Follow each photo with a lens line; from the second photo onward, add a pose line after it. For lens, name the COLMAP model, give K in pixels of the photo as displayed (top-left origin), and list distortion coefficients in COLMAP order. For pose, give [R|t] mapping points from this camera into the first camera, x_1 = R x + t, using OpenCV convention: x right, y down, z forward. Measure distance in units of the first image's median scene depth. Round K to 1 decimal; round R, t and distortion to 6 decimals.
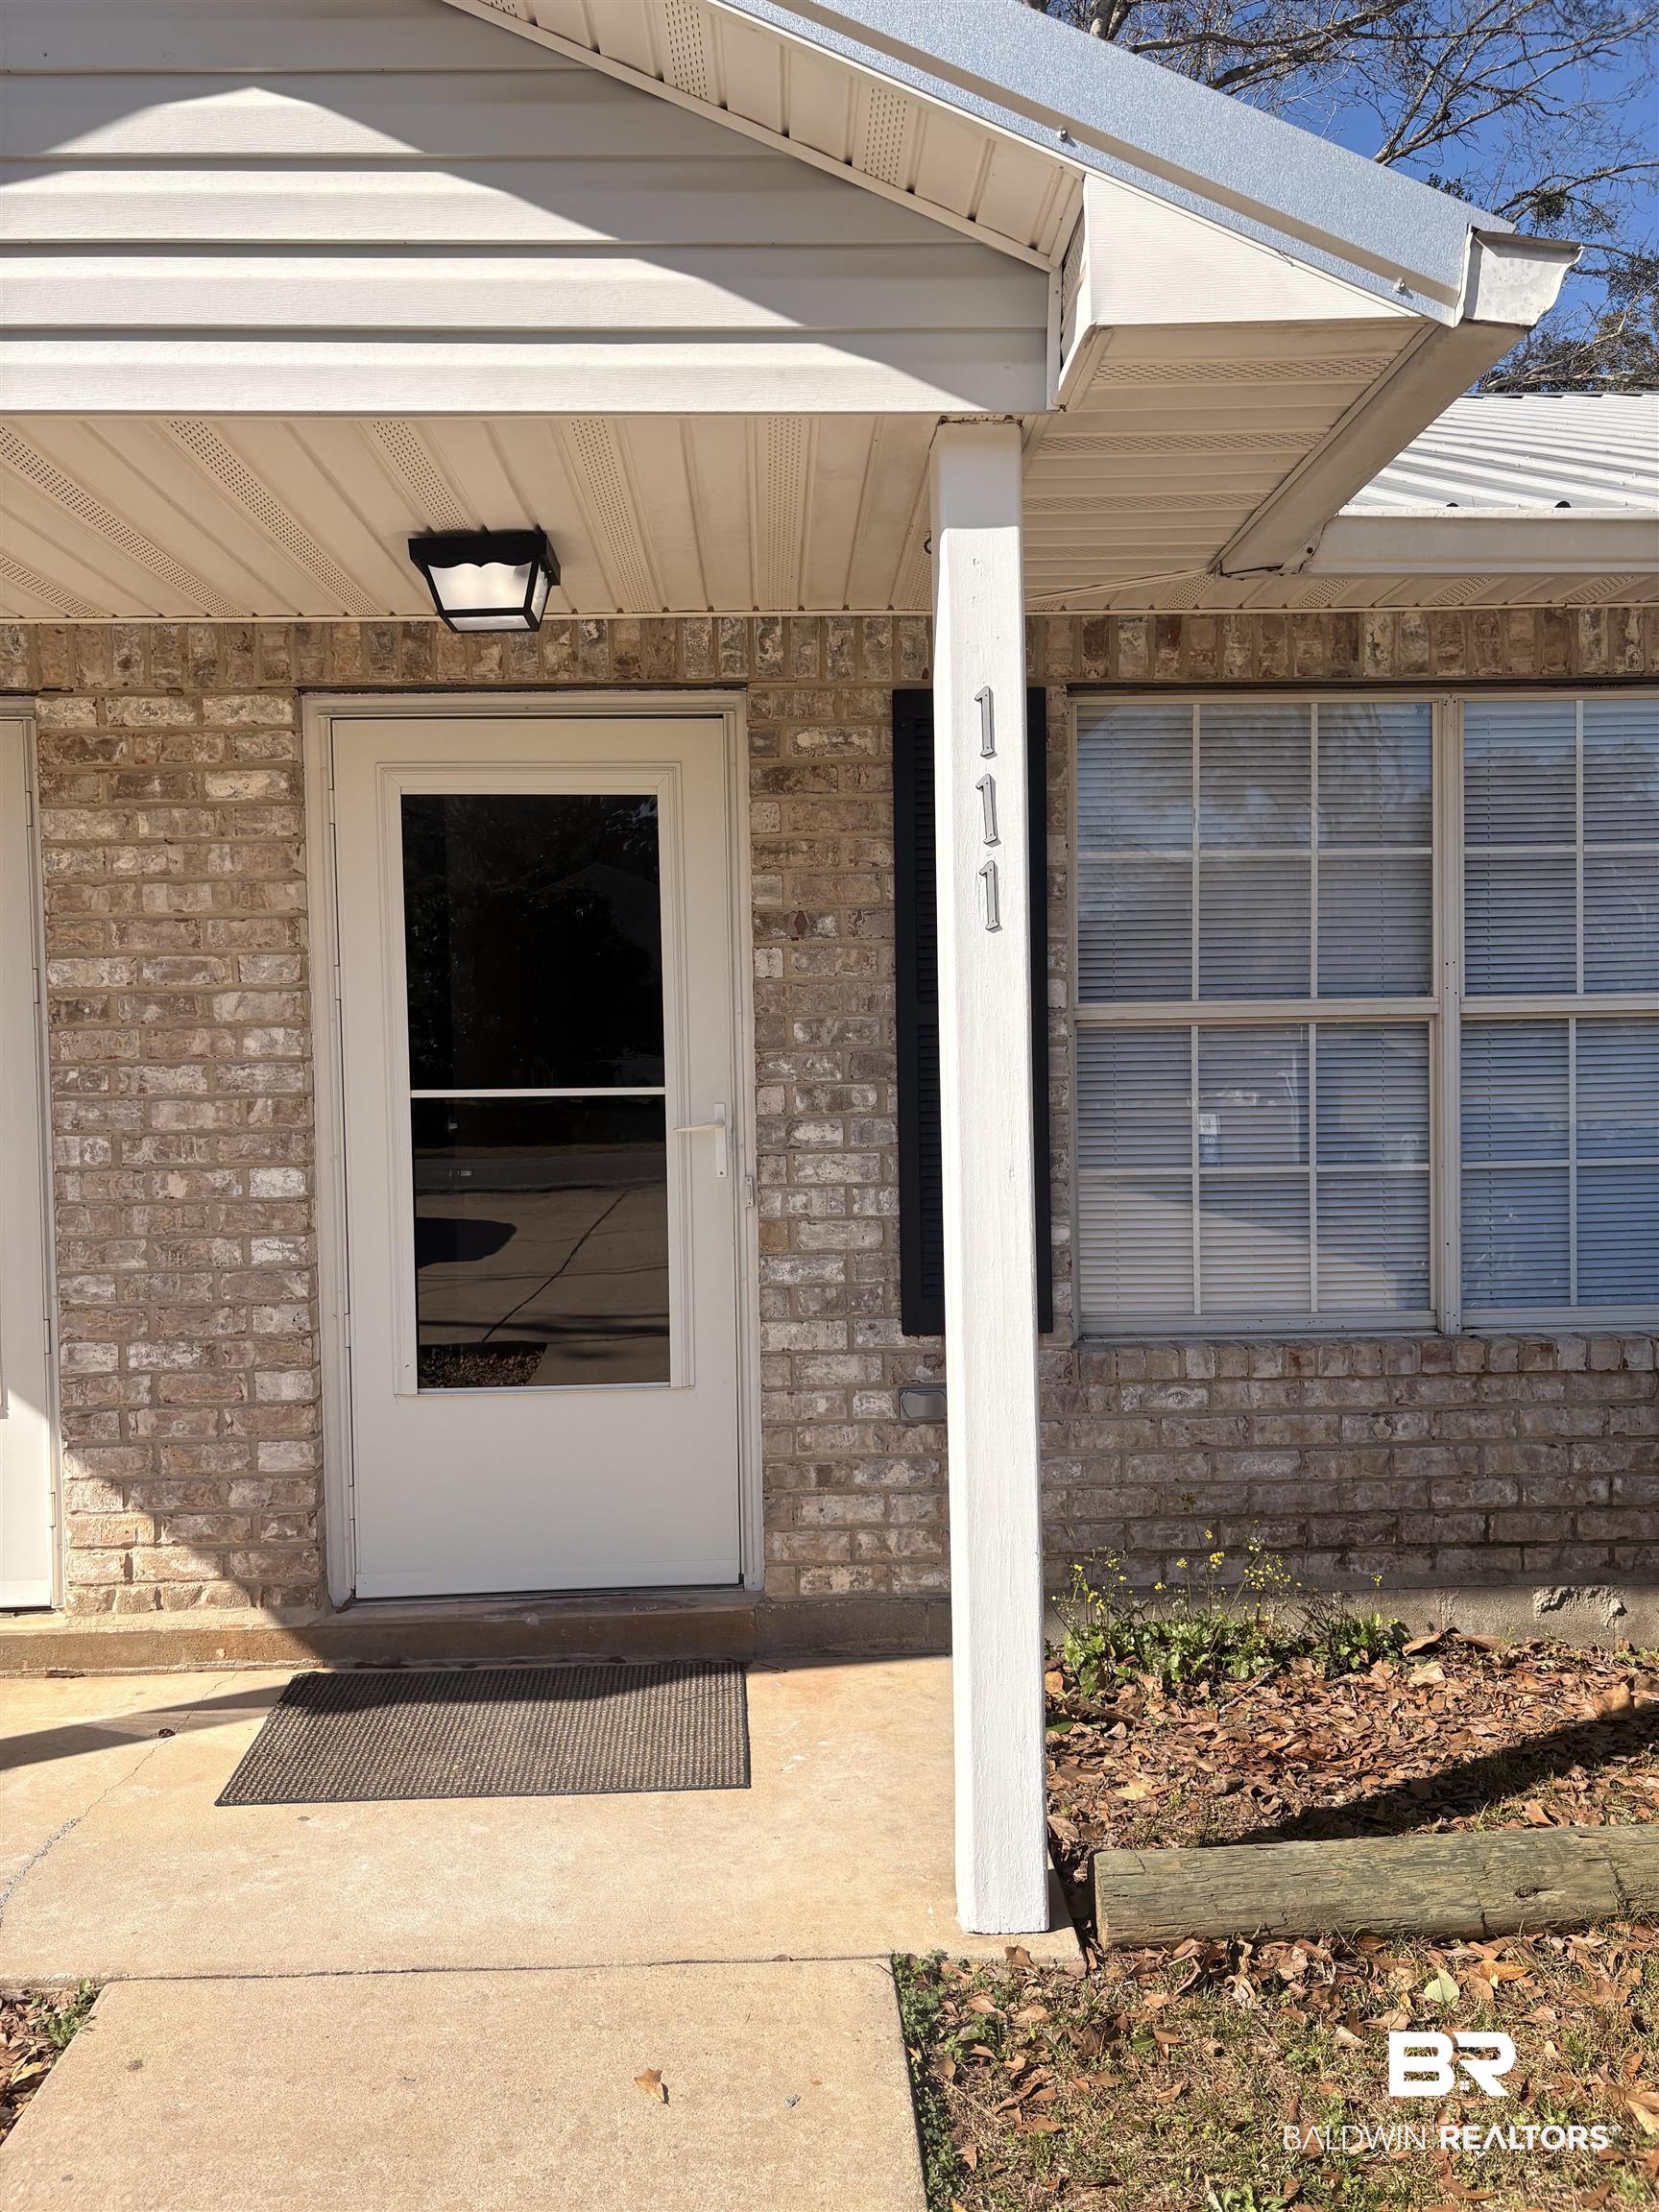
lens RADIAL K [[1687.2, 0, 831.4], [0, 1687.2, 1125.2], [0, 0, 1]] dist [0.006838, 0.015811]
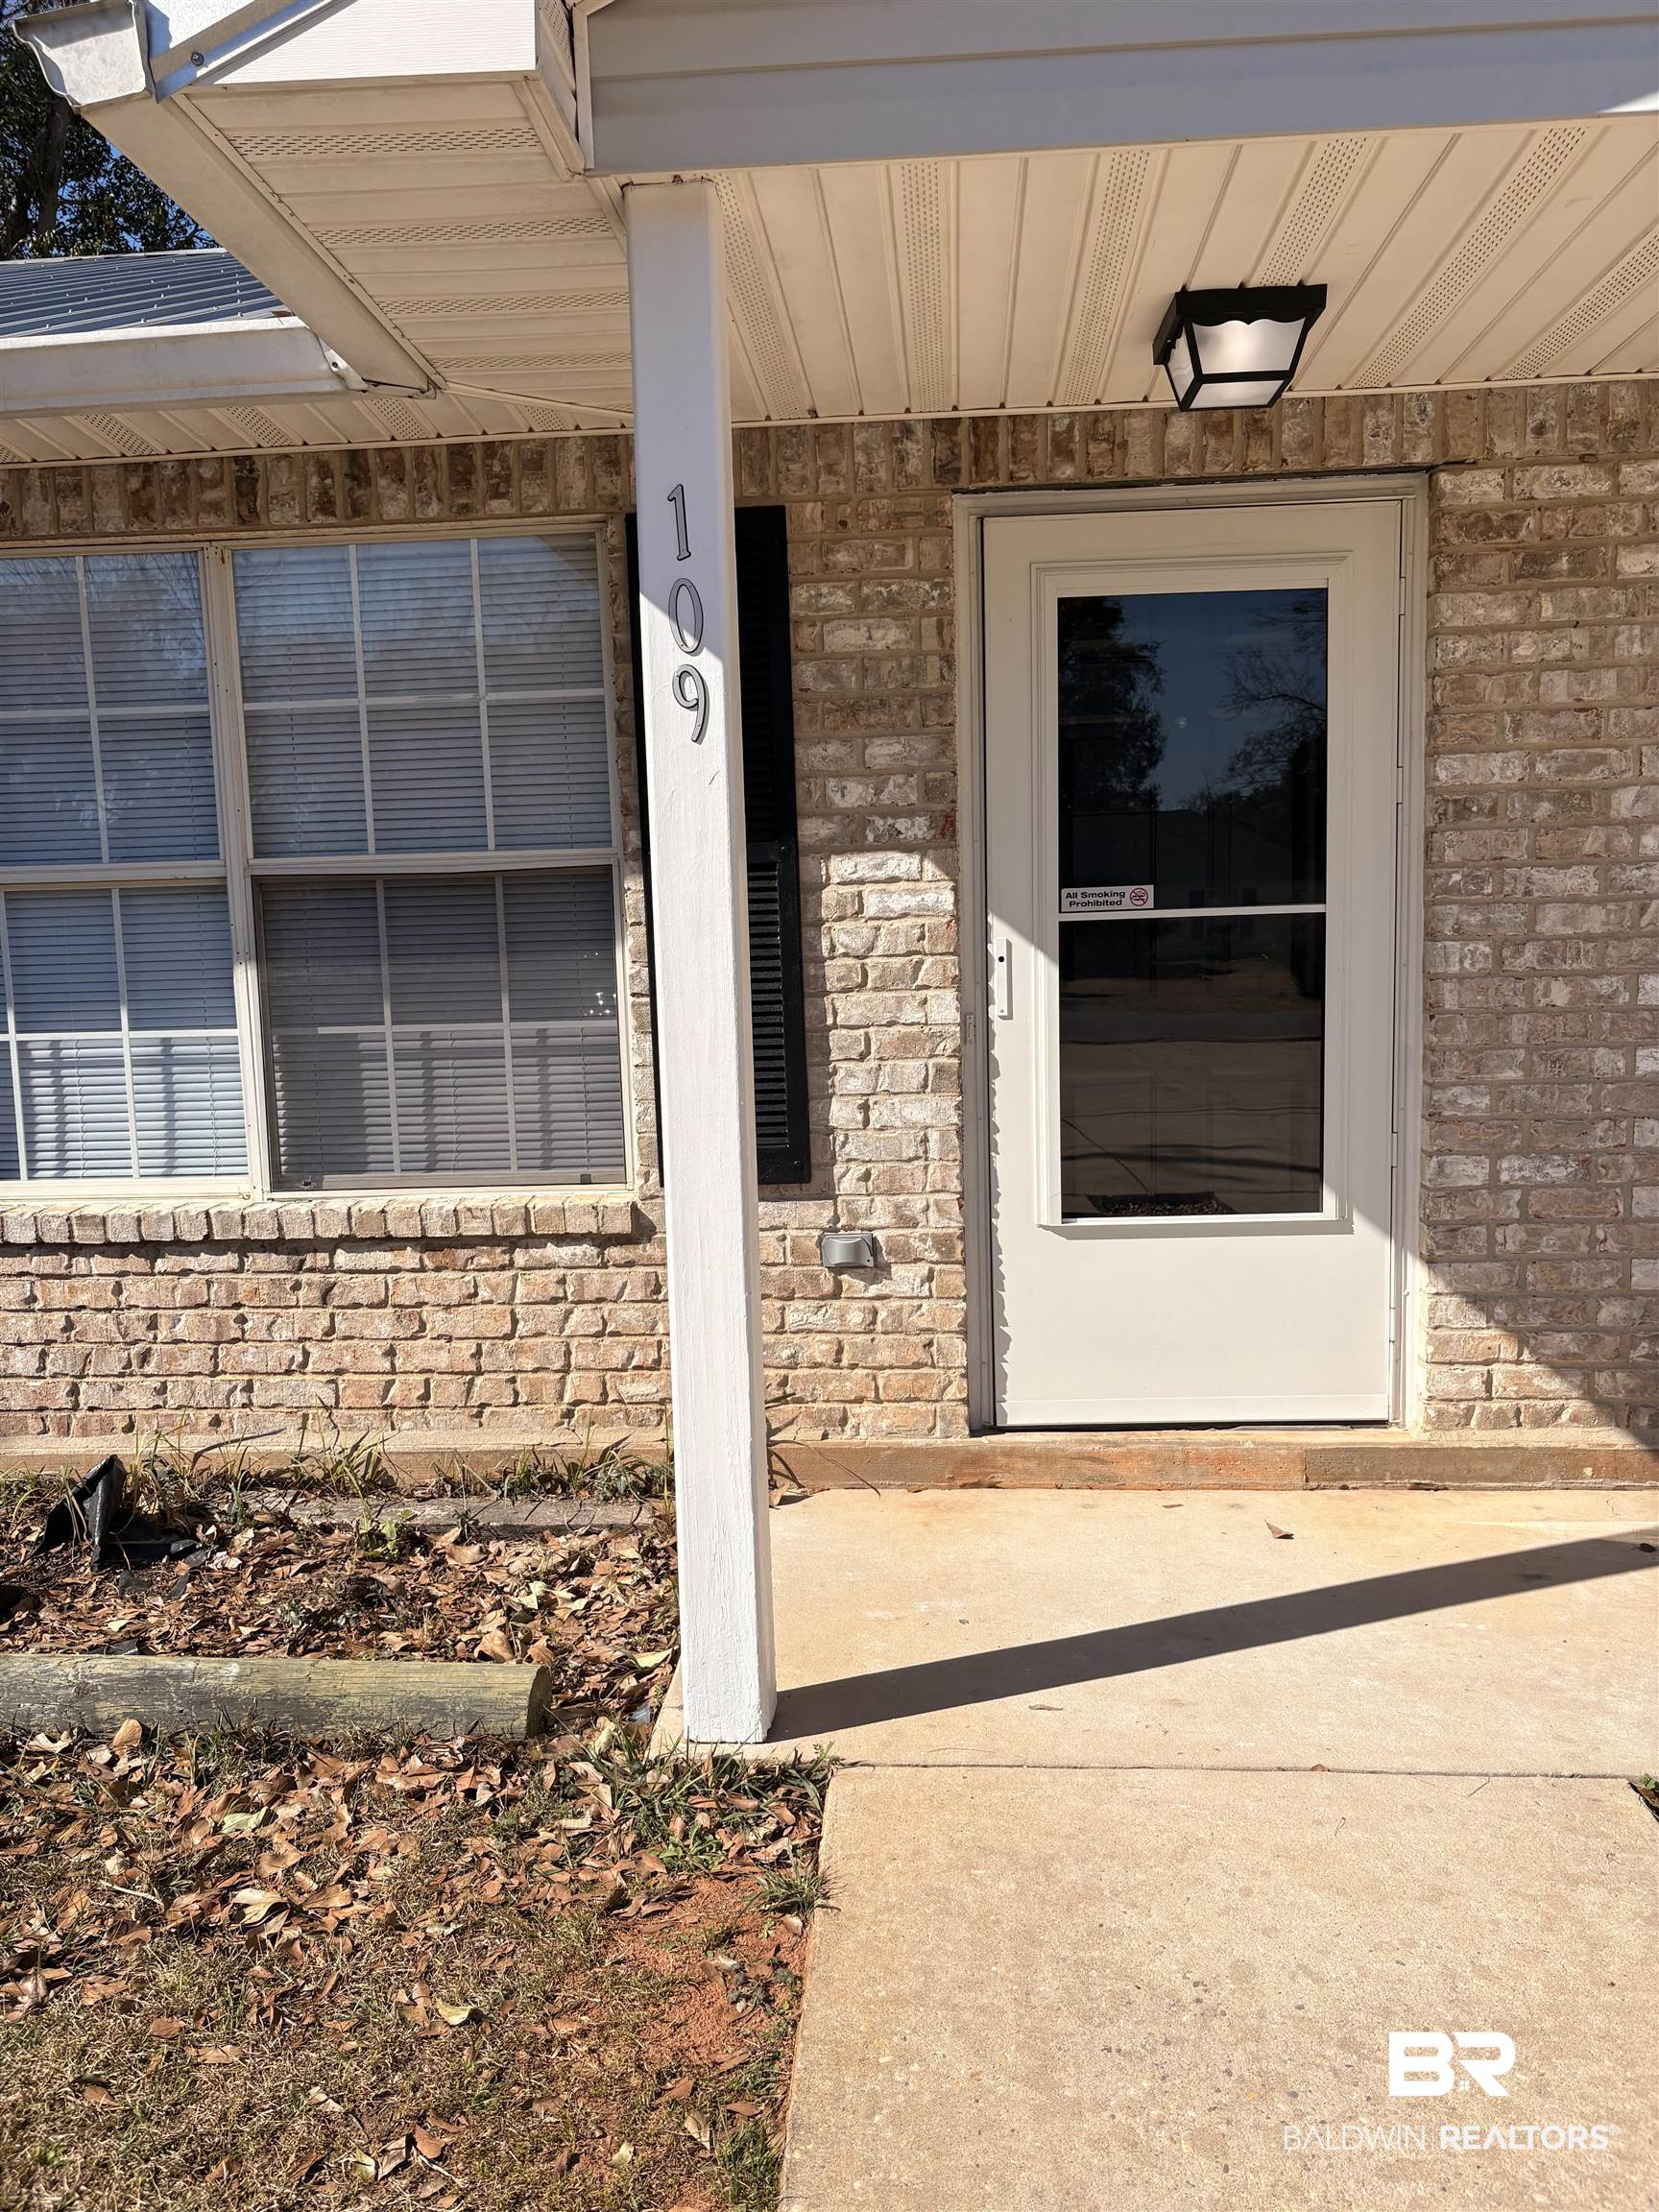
lens RADIAL K [[1687.2, 0, 823.1], [0, 1687.2, 1098.9], [0, 0, 1]] dist [0.006838, 0.015811]
pose [[0.993533, 0.002892, -0.113506, -0.692927], [0.007335, 0.995953, 0.089576, 0.006711], [0.113306, -0.089829, 0.989491, 0.002249]]
